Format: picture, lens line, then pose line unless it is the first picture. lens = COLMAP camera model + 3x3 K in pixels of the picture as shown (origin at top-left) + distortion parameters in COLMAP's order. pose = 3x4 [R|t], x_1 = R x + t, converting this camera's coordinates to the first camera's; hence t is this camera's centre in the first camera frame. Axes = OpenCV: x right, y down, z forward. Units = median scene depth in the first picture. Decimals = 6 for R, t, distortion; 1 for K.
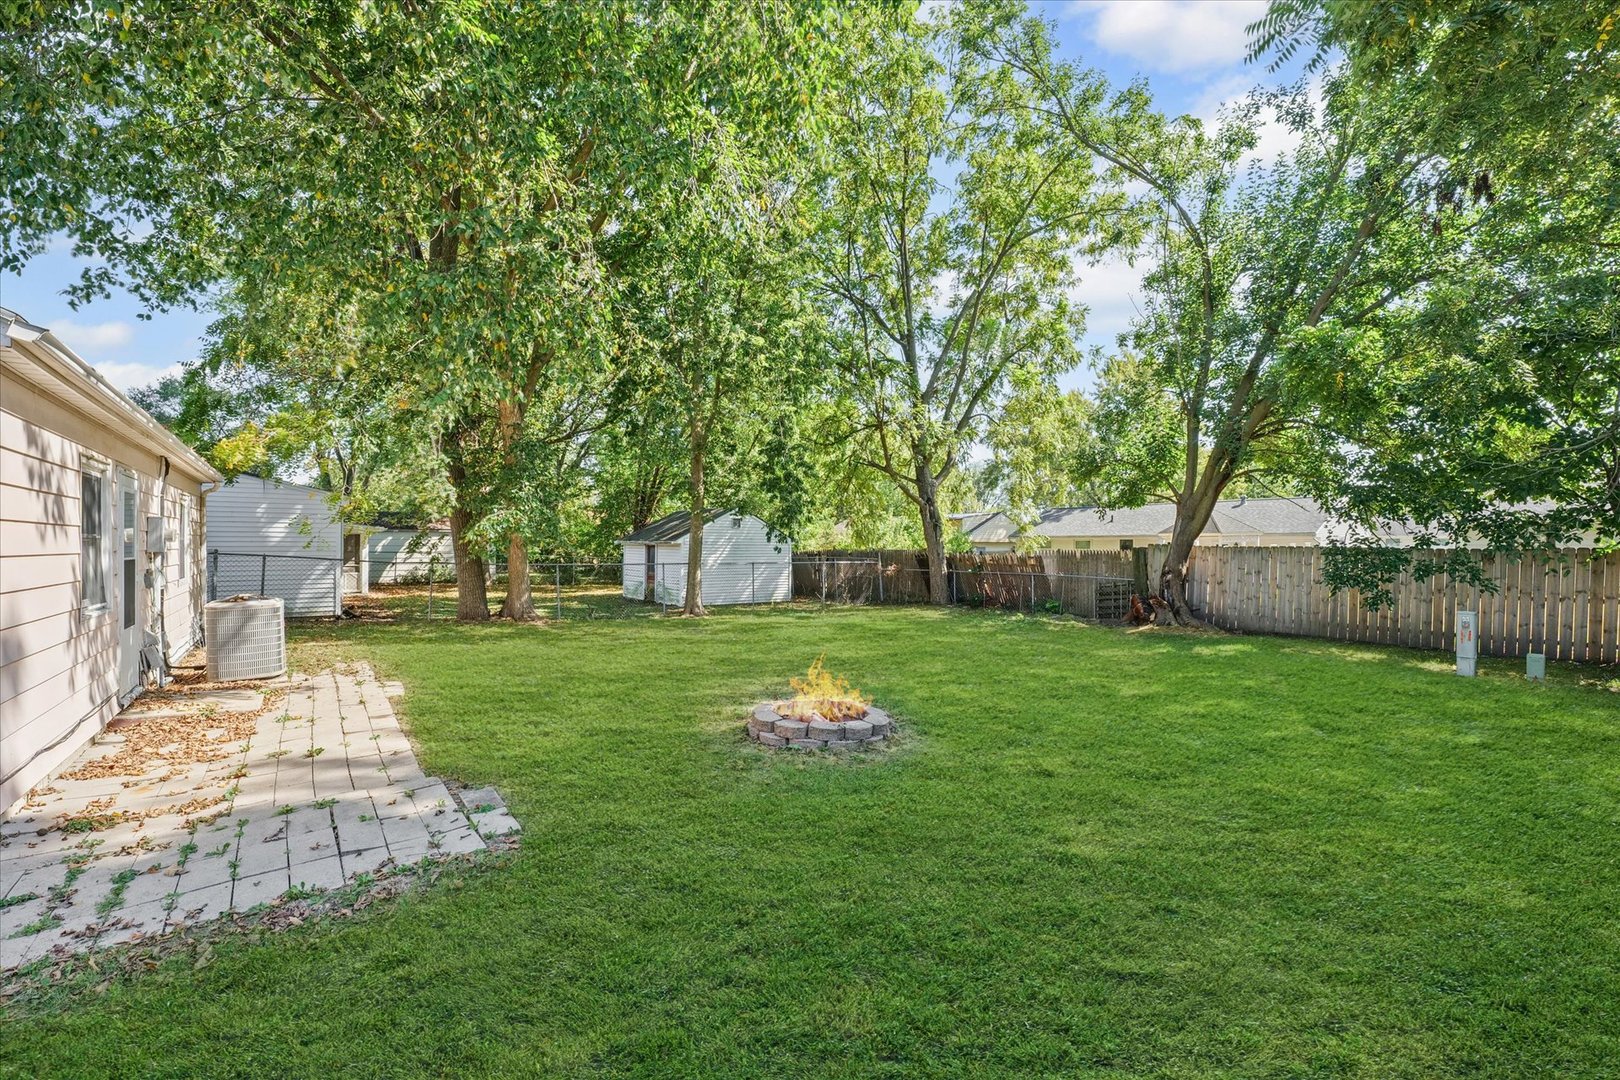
lens RADIAL K [[667.7, 0, 805.5], [0, 667.7, 548.6], [0, 0, 1]] dist [-0.001988, 0.000484]
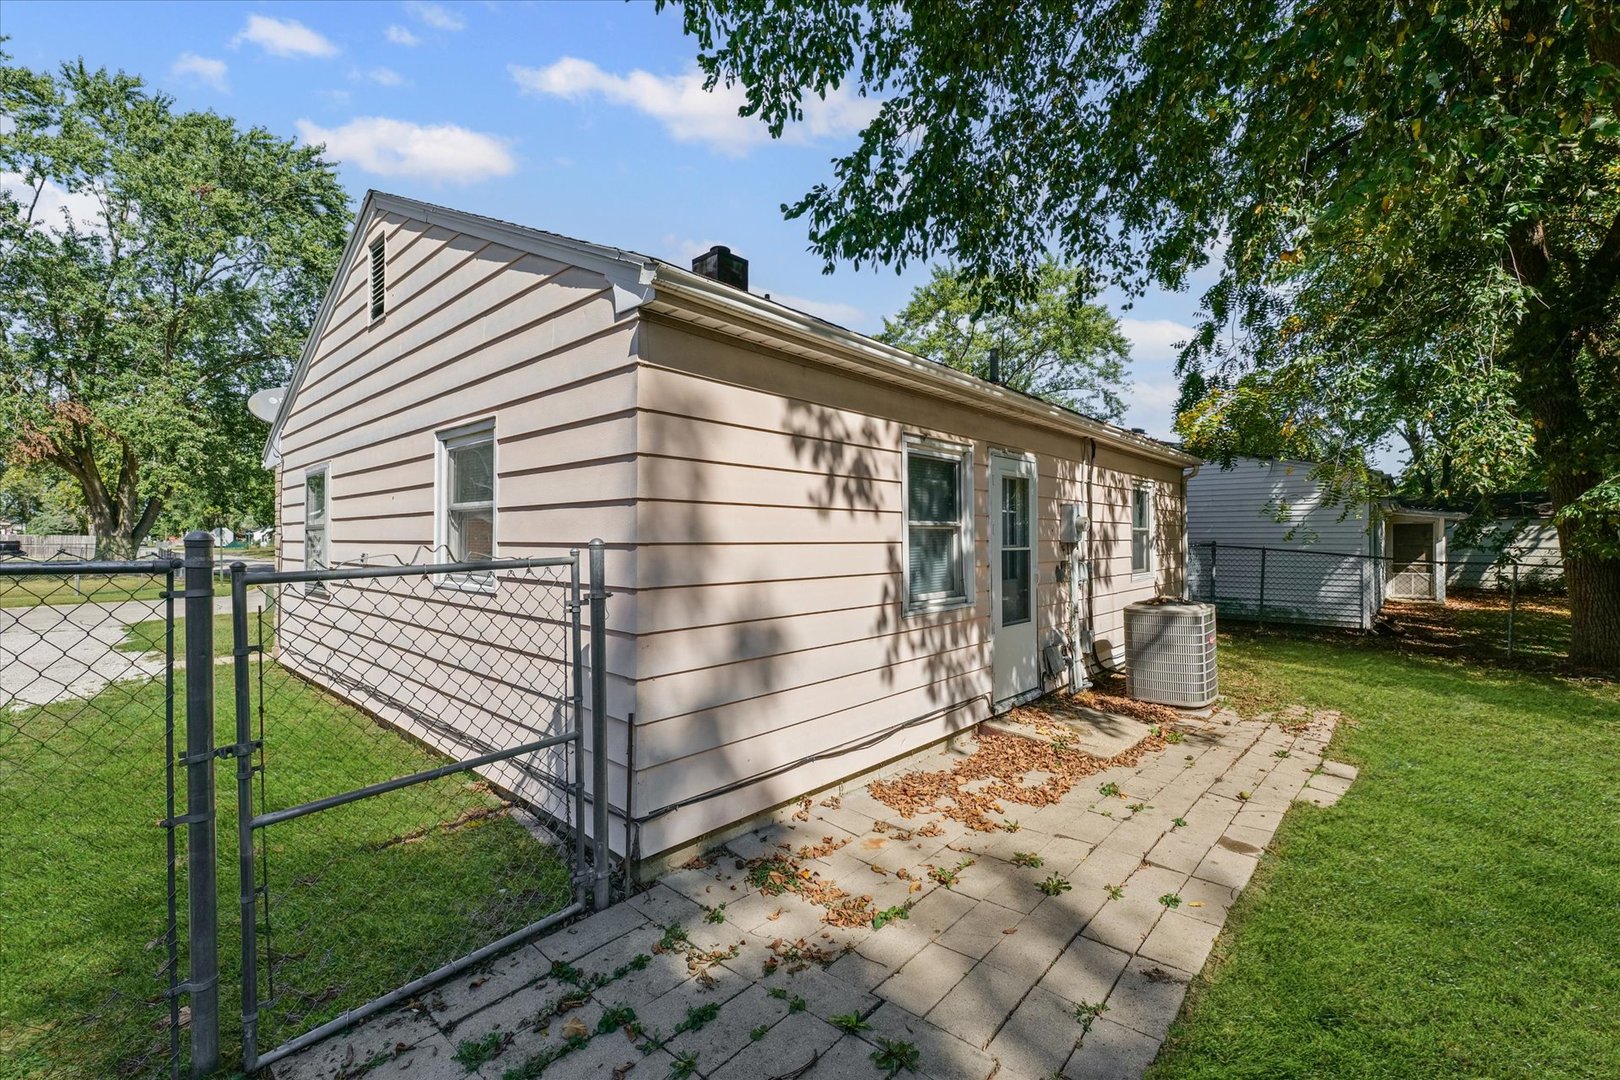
lens RADIAL K [[667.7, 0, 805.5], [0, 667.7, 548.6], [0, 0, 1]] dist [-0.001988, 0.000484]
pose [[0.183244, 0.002669, -0.983064, -0.185369], [0.003203, 0.999989, 0.003312, 0.009402], [0.983062, -0.003756, 0.183233, 0.607212]]
